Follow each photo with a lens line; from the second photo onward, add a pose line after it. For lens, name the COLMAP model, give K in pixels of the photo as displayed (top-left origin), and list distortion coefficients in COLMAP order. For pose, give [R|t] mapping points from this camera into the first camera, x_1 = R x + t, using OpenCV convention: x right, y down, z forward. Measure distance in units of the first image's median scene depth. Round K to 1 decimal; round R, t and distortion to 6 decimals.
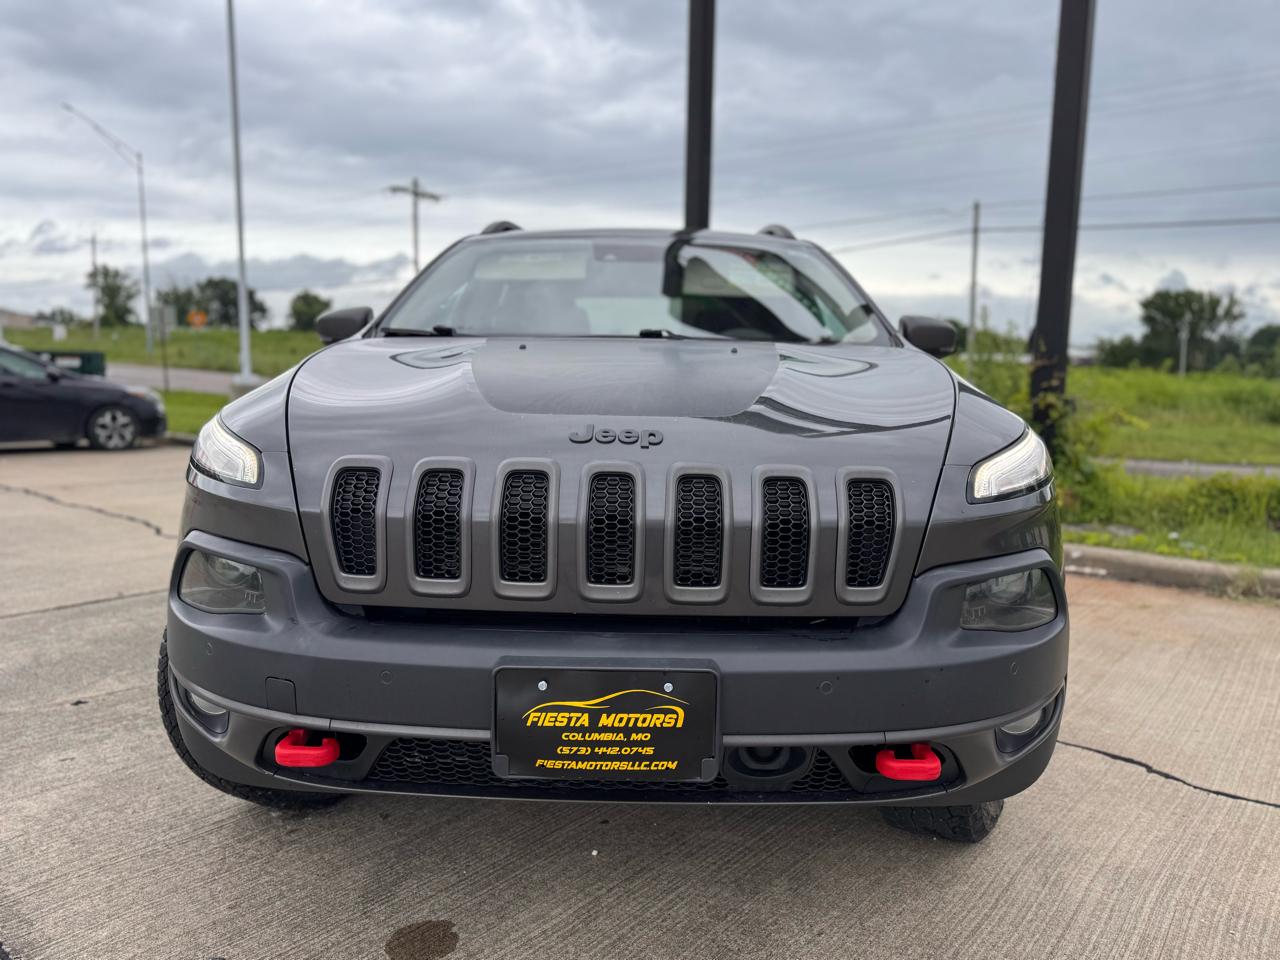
lens RADIAL K [[899.9, 0, 628.7], [0, 899.9, 480.8], [0, 0, 1]] dist [0.004389, -0.005703]
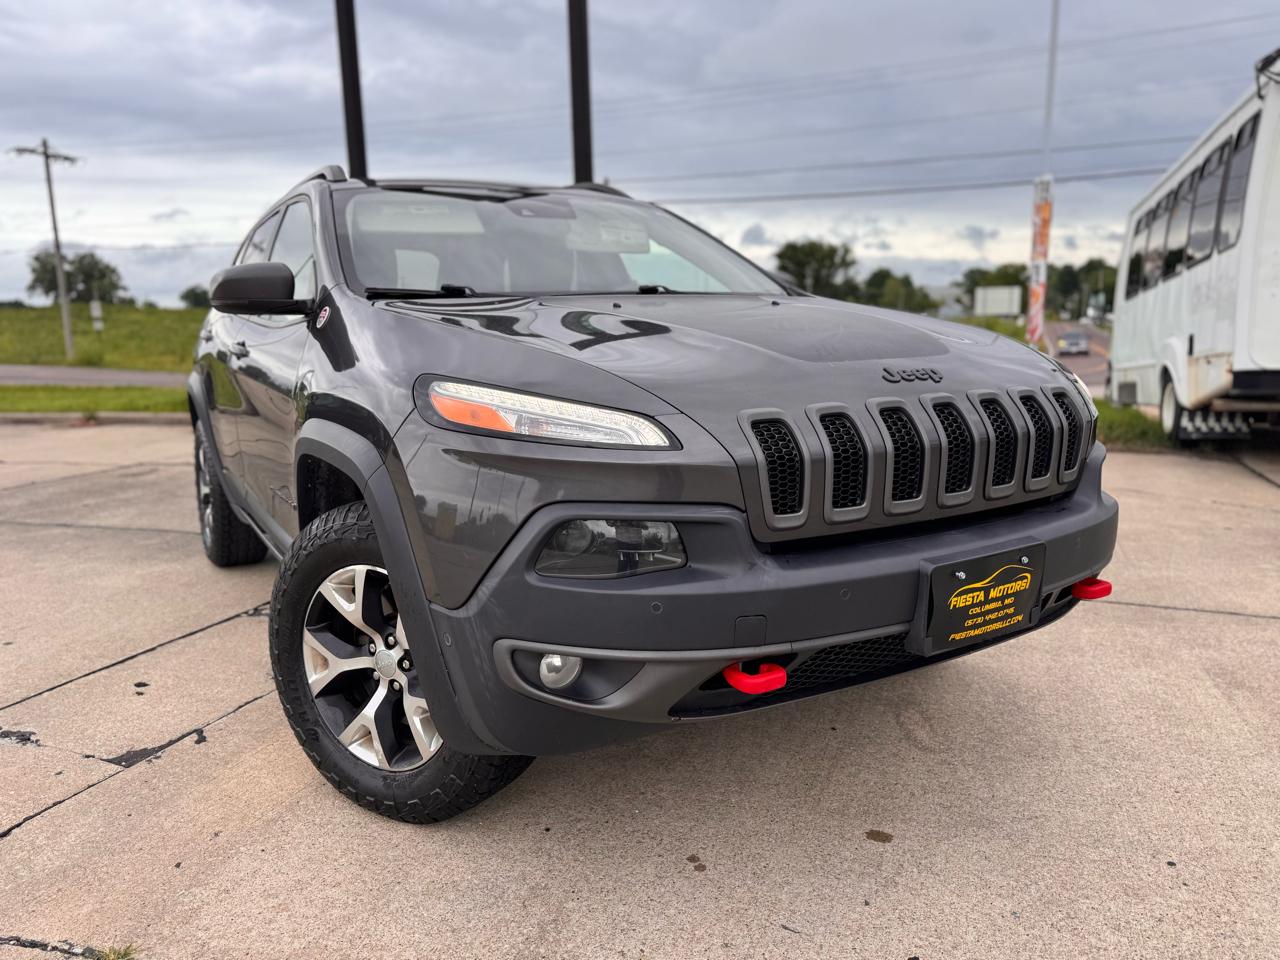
lens RADIAL K [[893.4, 0, 634.6], [0, 893.4, 478.3], [0, 0, 1]] dist [0.024938, -0.028959]
pose [[0.854619, -0.123923, 0.504252, -0.743972], [0.094917, 0.992025, 0.082929, -0.037148], [-0.510508, -0.023010, 0.859565, 0.105411]]
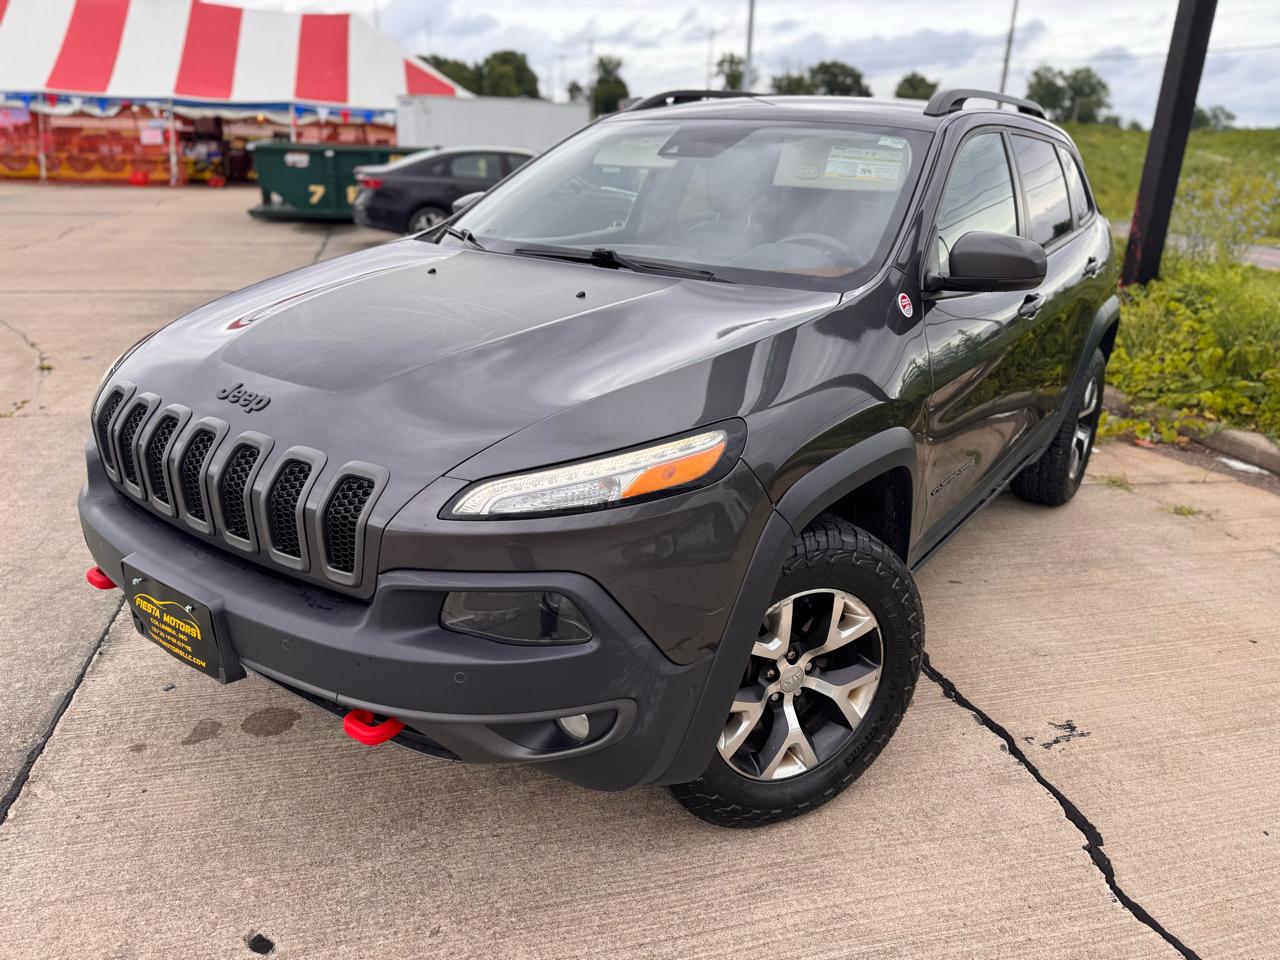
lens RADIAL K [[892.0, 0, 637.7], [0, 892.0, 480.6], [0, 0, 1]] dist [0.022937, -0.027904]
pose [[0.825802, 0.206269, -0.524885, 0.821070], [-0.088010, 0.966445, 0.241327, -0.213558], [0.557051, -0.153093, 0.816245, 0.225958]]
